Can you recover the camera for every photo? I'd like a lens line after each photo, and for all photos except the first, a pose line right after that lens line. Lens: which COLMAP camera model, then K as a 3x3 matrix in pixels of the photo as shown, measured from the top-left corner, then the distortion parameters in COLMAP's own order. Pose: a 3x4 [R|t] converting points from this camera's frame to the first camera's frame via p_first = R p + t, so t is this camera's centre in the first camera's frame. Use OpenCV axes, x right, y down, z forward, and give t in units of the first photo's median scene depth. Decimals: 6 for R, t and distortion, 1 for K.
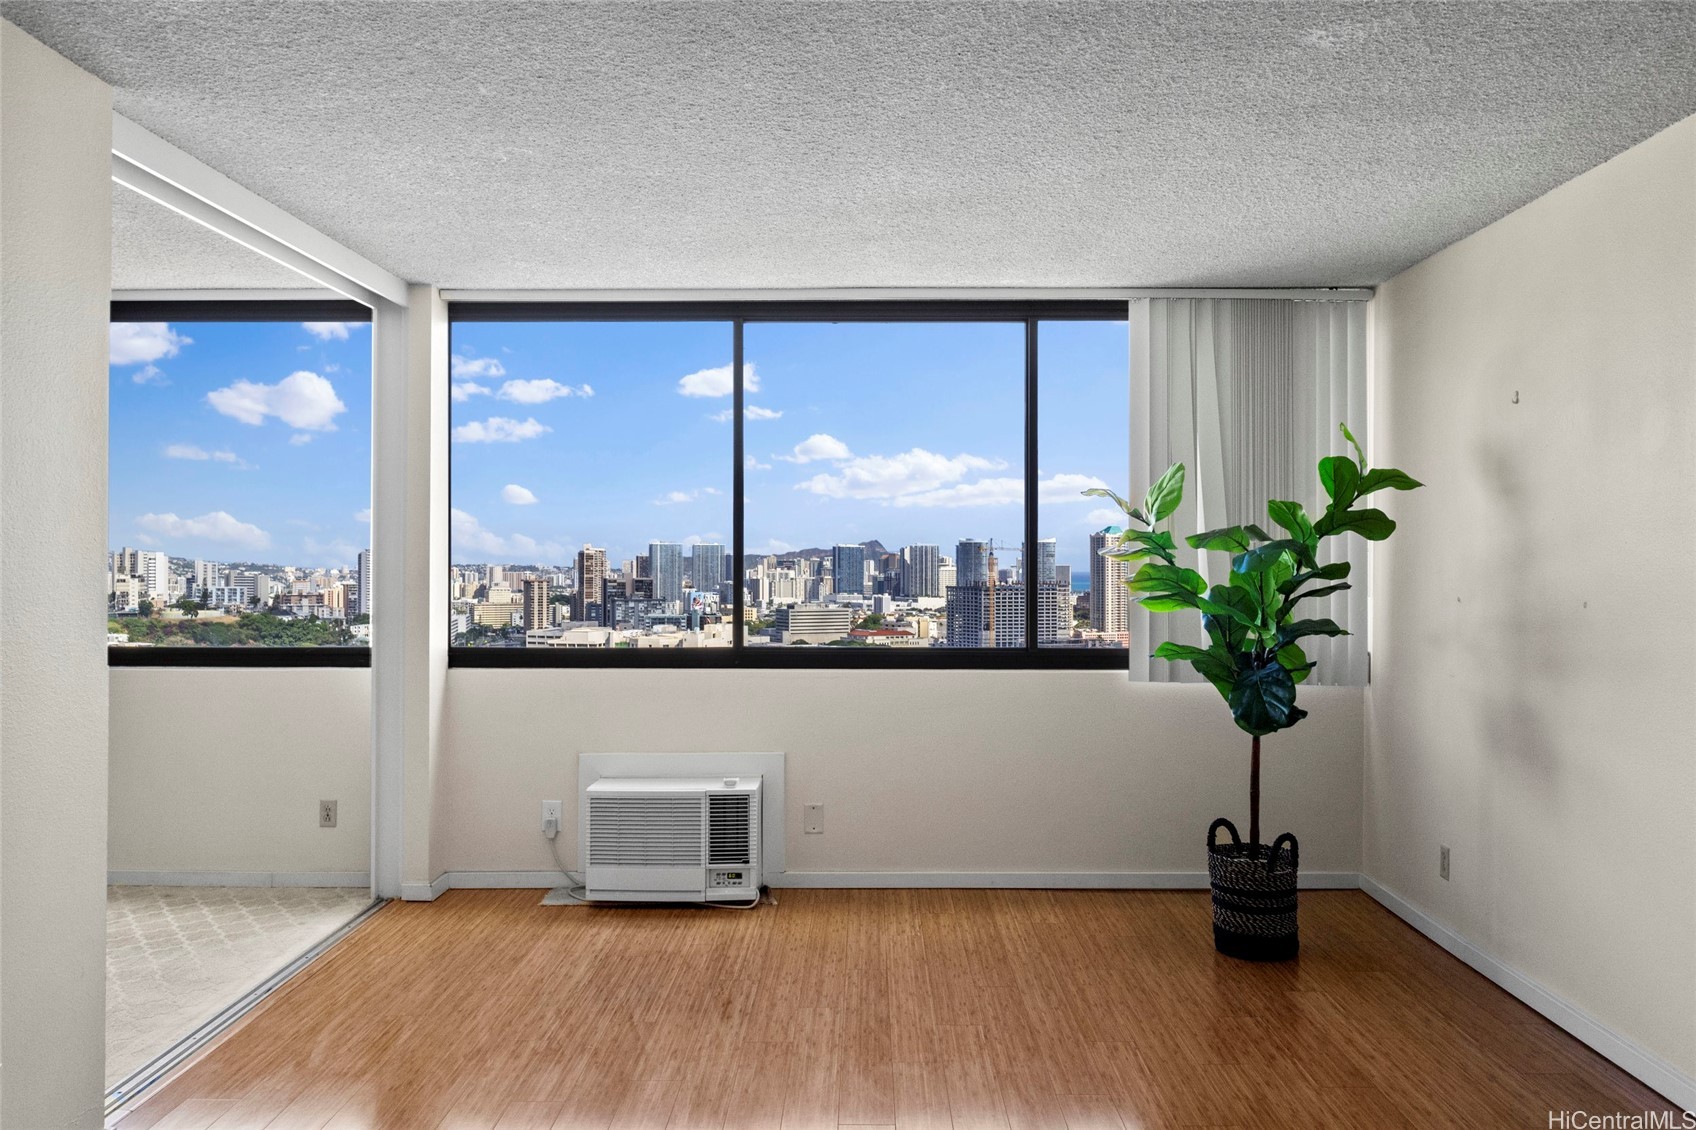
lens RADIAL K [[1340.3, 0, 847.4], [0, 1340.3, 551.5], [0, 0, 1]] dist [0.008098, -0.006760]
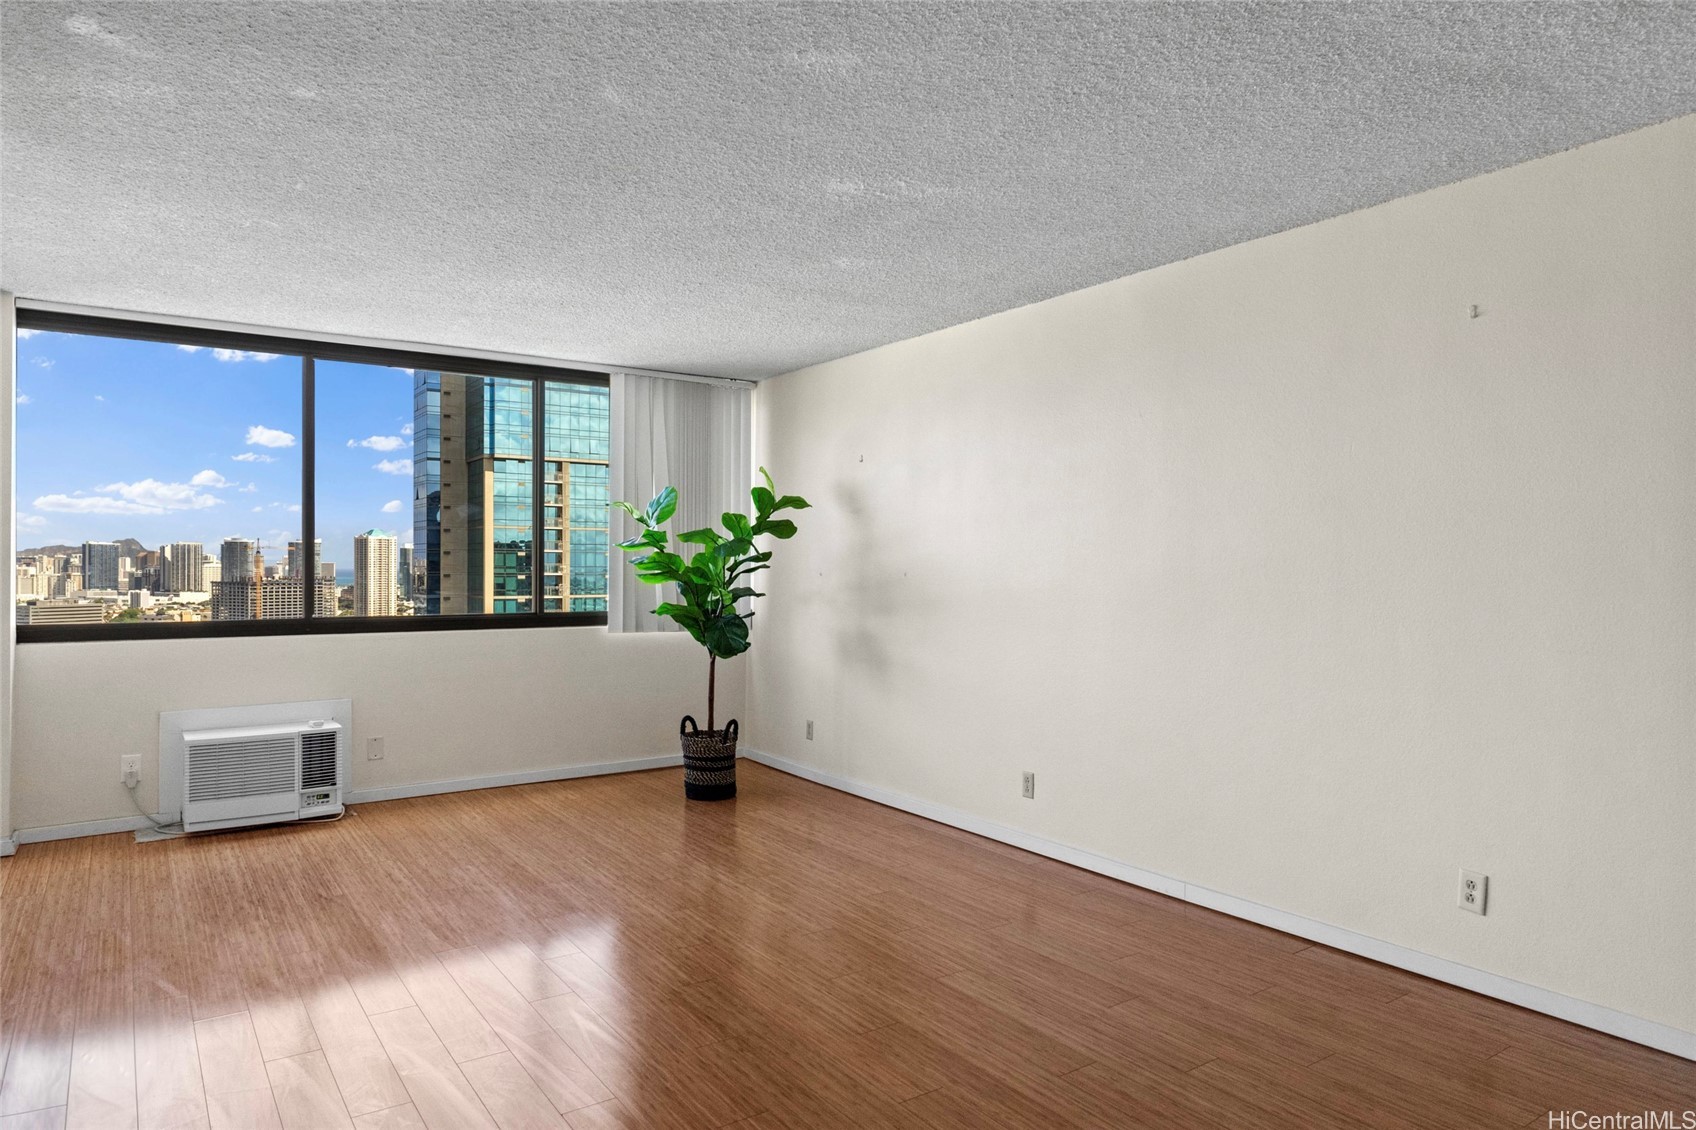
lens RADIAL K [[1055.5, 0, 845.4], [0, 1055.5, 558.0], [0, 0, 1]] dist [-0.000921, 0.000569]
pose [[0.817037, 0.004692, 0.576567, -0.289708], [-0.007864, 0.999965, 0.003006, 0.010704], [-0.576532, -0.006991, 0.817045, -0.111683]]
